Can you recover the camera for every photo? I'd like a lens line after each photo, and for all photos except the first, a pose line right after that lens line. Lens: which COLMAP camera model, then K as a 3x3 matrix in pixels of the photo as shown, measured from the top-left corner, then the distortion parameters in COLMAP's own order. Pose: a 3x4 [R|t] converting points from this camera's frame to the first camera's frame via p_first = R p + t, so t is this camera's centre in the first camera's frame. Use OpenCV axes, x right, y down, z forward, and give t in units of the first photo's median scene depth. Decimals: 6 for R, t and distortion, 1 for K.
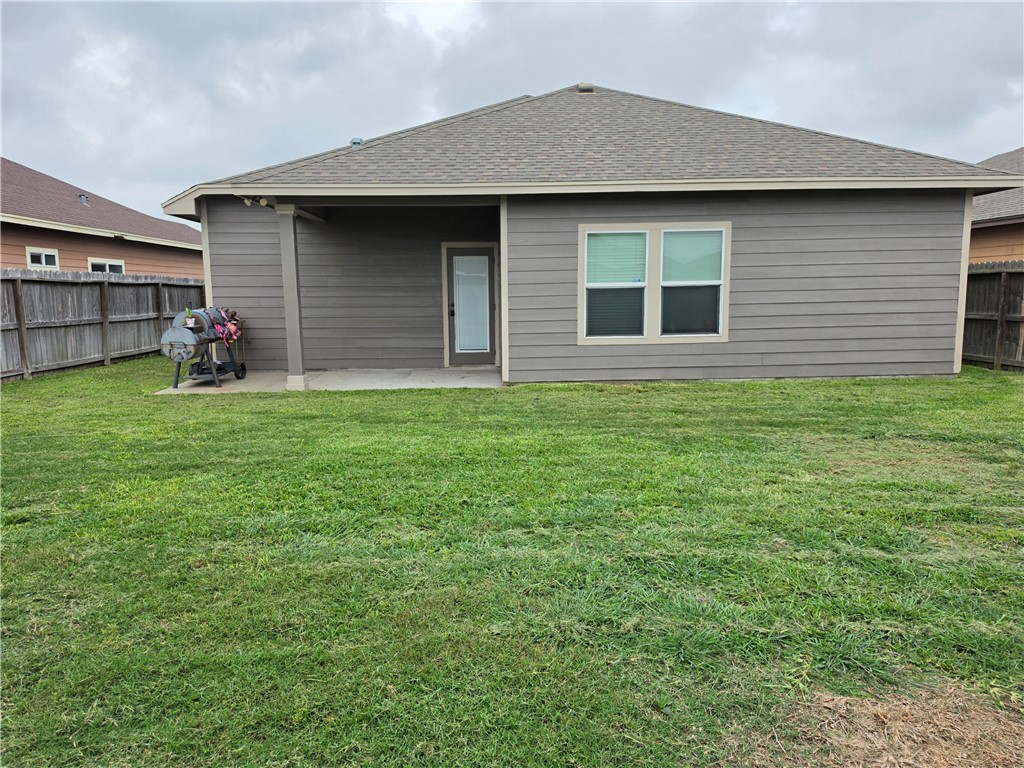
lens RADIAL K [[706.8, 0, 504.7], [0, 706.8, 388.7], [0, 0, 1]] dist [0.063946, -0.086332]
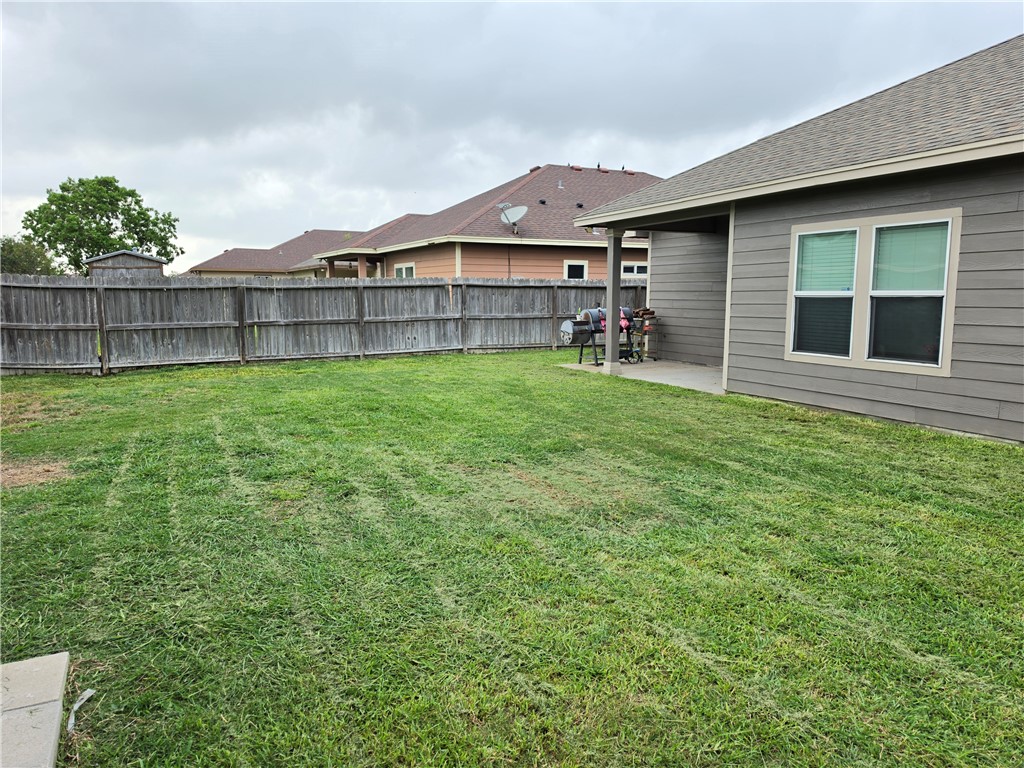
lens RADIAL K [[706.8, 0, 517.4], [0, 706.8, 384.8], [0, 0, 1]] dist [0.063946, -0.086332]
pose [[0.422862, 0.130704, -0.896719, 0.777495], [-0.135804, 0.987509, 0.079898, -0.056952], [0.895961, 0.087992, 0.435330, 0.307710]]
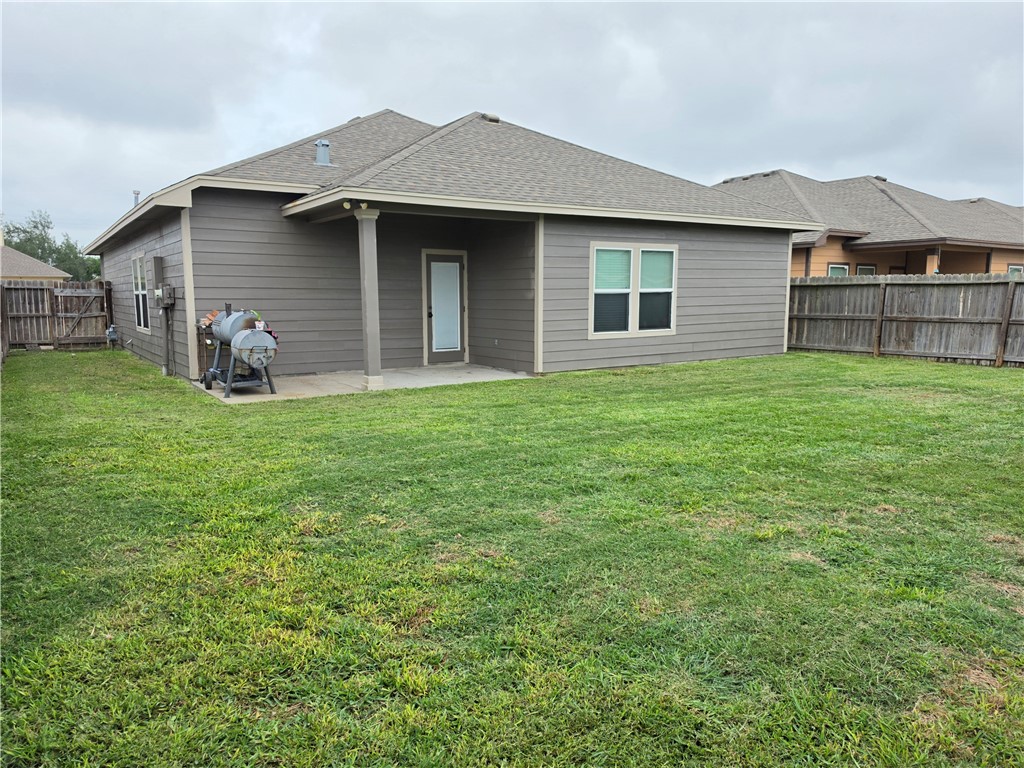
lens RADIAL K [[706.8, 0, 501.1], [0, 706.8, 383.9], [0, 0, 1]] dist [0.063946, -0.086332]
pose [[0.851787, -0.056790, 0.520801, -0.667924], [0.063786, 0.997953, 0.004497, -0.000350], [-0.519991, 0.029390, 0.853666, 0.037924]]
